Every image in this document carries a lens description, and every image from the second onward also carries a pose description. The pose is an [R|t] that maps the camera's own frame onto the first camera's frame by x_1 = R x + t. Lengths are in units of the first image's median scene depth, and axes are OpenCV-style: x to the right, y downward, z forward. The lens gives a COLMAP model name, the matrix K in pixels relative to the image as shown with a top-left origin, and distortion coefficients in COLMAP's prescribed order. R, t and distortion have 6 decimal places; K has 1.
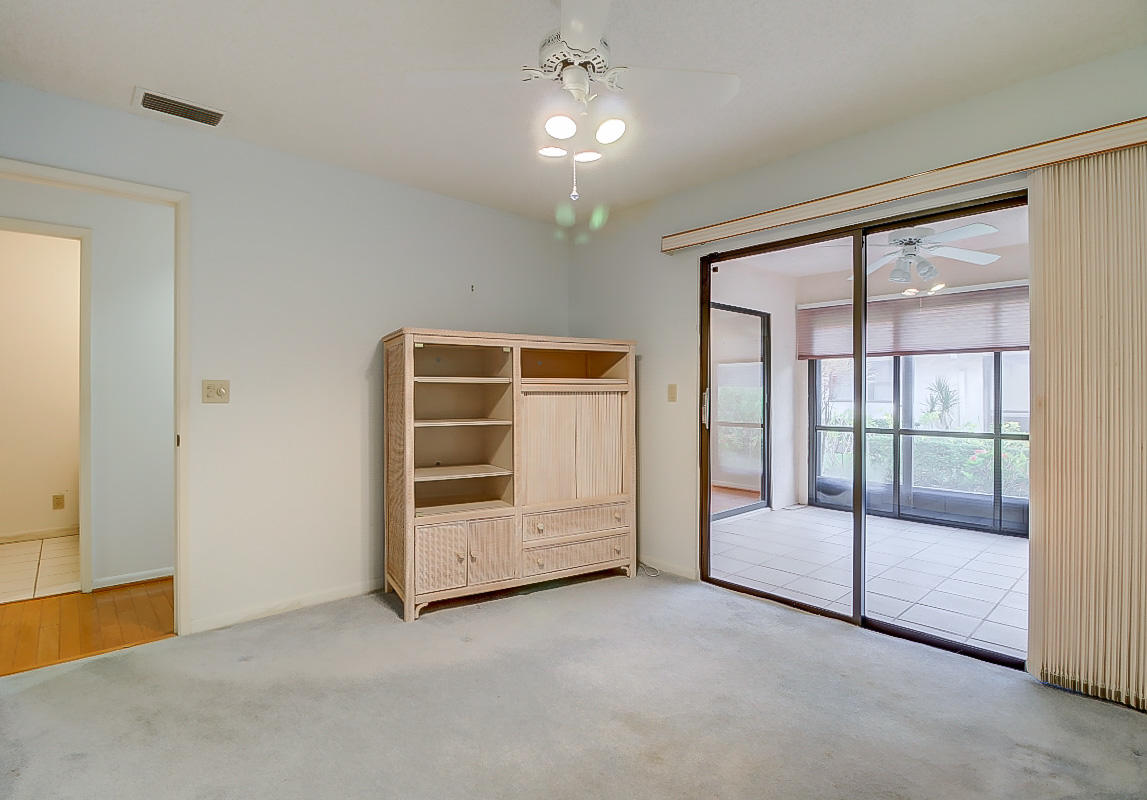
lens RADIAL K [[566.3, 0, 573.0], [0, 566.3, 395.4], [0, 0, 1]] dist [0.000979, -0.000326]
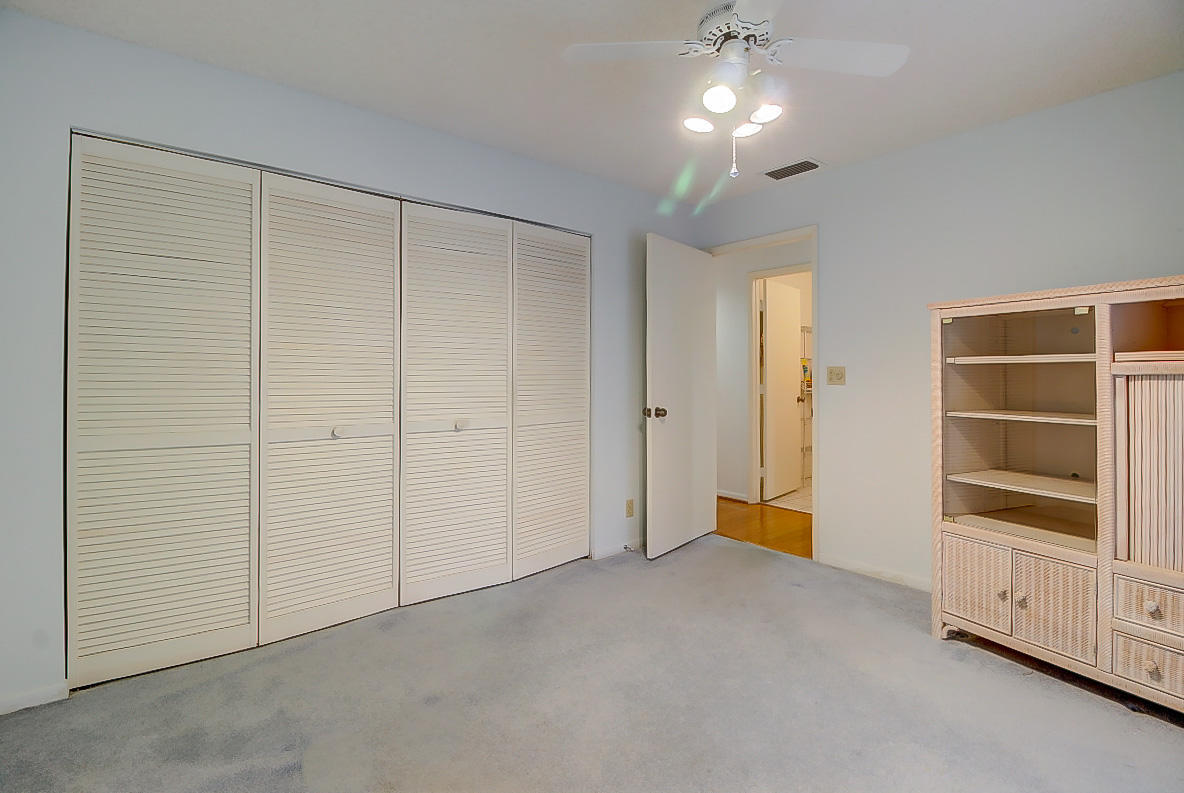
lens RADIAL K [[571.0, 0, 591.1], [0, 571.0, 373.8], [0, 0, 1]] dist [0.002268, -0.000148]
pose [[-0.042204, -0.005120, -0.999096, 0.557052], [-0.004395, 0.999978, -0.004939, -0.001982], [0.999099, 0.004183, -0.042226, 0.450770]]
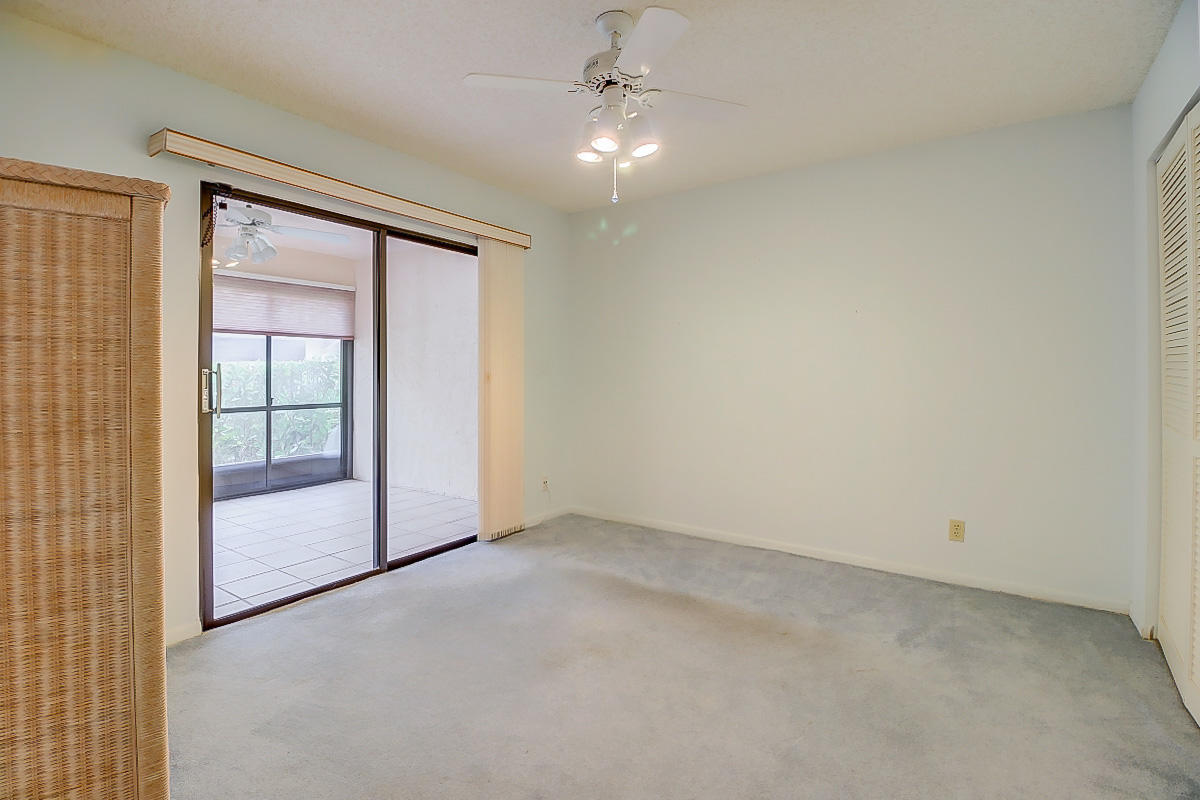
lens RADIAL K [[560.4, 0, 596.7], [0, 560.4, 373.2], [0, 0, 1]] dist [0.001140, 0.000041]
pose [[-0.198485, -0.001016, 0.980103, -0.622504], [0.002619, 0.999995, 0.001568, -0.000225], [-0.980100, 0.002878, -0.198482, 0.713402]]
